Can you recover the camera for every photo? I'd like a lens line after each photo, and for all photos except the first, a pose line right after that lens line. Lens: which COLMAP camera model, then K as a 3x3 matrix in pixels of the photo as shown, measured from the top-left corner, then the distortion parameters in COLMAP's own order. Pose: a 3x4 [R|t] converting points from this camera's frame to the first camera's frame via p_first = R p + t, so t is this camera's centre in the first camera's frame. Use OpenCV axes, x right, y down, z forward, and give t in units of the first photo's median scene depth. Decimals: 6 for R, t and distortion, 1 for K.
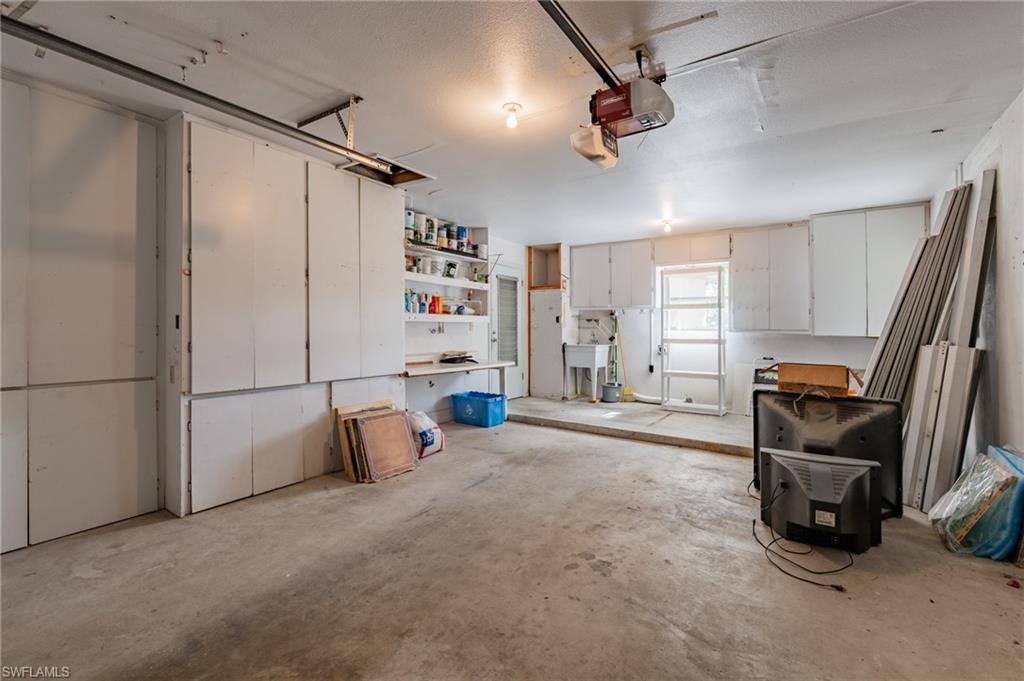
lens RADIAL K [[446.5, 0, 511.8], [0, 446.5, 329.5], [0, 0, 1]] dist [0.001530, -0.001288]
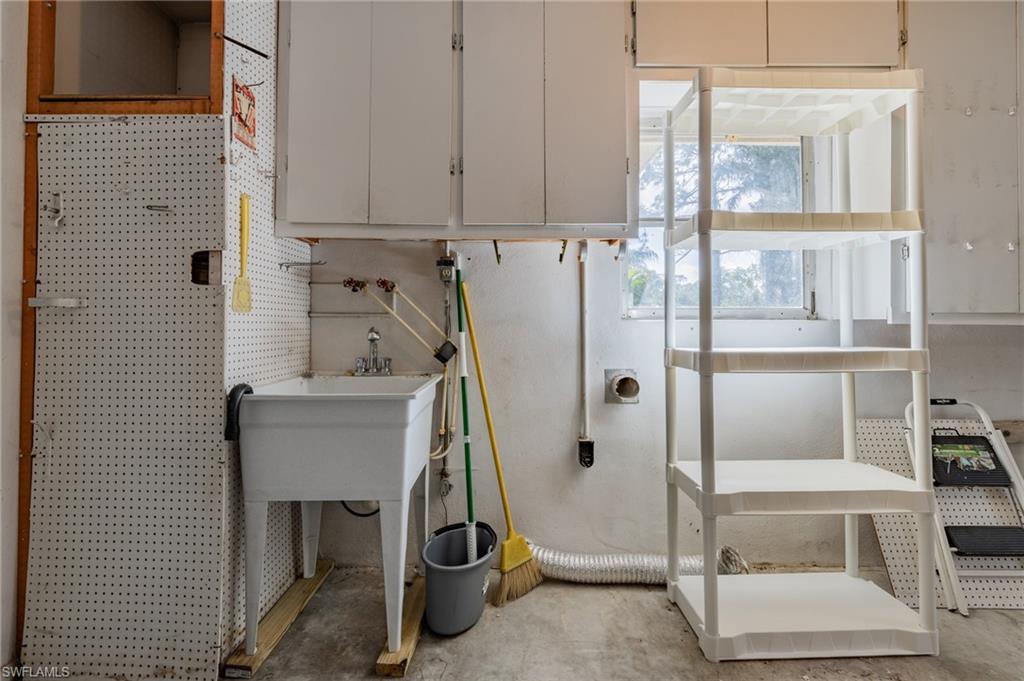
lens RADIAL K [[446.5, 0, 510.9], [0, 446.5, 305.2], [0, 0, 1]] dist [0.001530, -0.001288]
pose [[0.821597, 0.014446, 0.569886, 0.101933], [0.008069, 0.999284, -0.036964, 0.002148], [-0.570012, 0.034968, 0.820892, 0.753158]]
